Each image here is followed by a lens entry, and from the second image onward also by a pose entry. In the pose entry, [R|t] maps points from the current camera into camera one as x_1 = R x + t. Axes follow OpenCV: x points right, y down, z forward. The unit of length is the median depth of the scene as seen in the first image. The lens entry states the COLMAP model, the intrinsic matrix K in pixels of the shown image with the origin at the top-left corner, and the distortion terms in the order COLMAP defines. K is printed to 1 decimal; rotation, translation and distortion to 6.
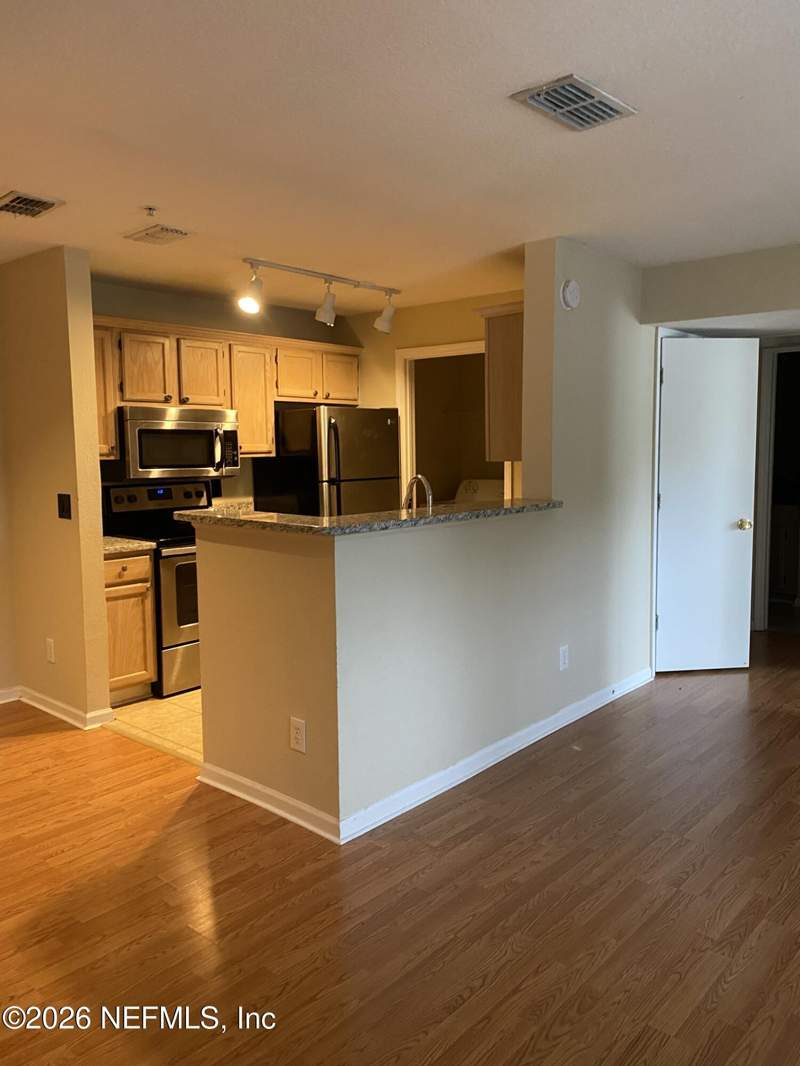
lens RADIAL K [[821.4, 0, 403.1], [0, 821.4, 530.0], [0, 0, 1]] dist [0.020550, -0.002144]
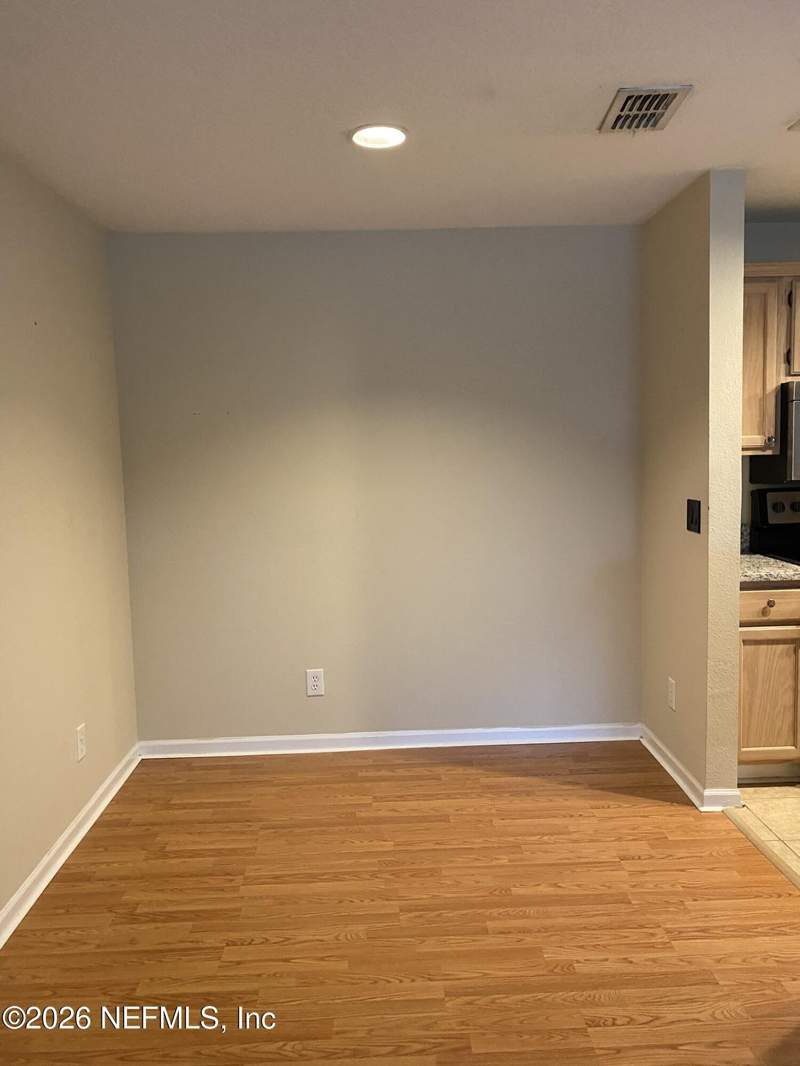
lens RADIAL K [[821.4, 0, 403.1], [0, 821.4, 530.0], [0, 0, 1]] dist [0.020550, -0.002144]
pose [[0.688913, 0.057866, -0.722531, -0.038634], [-0.052893, 0.998164, 0.029509, -0.023591], [0.722912, 0.017887, 0.690709, 0.265012]]
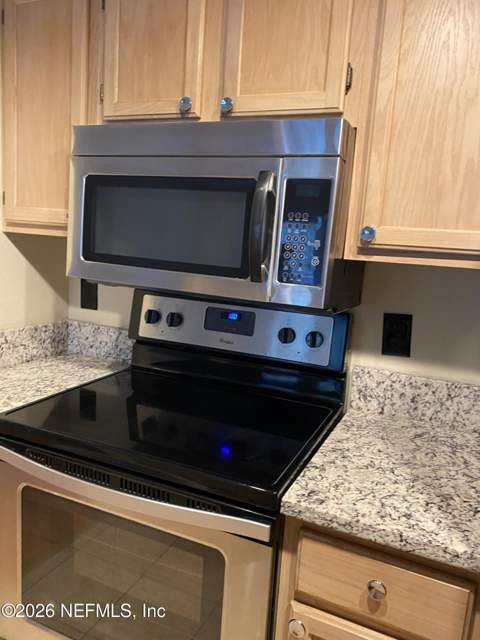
lens RADIAL K [[493.2, 0, 241.9], [0, 493.2, 318.2], [0, 0, 1]] dist [0.020550, -0.002144]
pose [[0.310087, 0.184171, -0.932699, -0.018615], [-0.164640, 0.976637, 0.138110, -0.108235], [0.936344, 0.110733, 0.333164, 1.115249]]
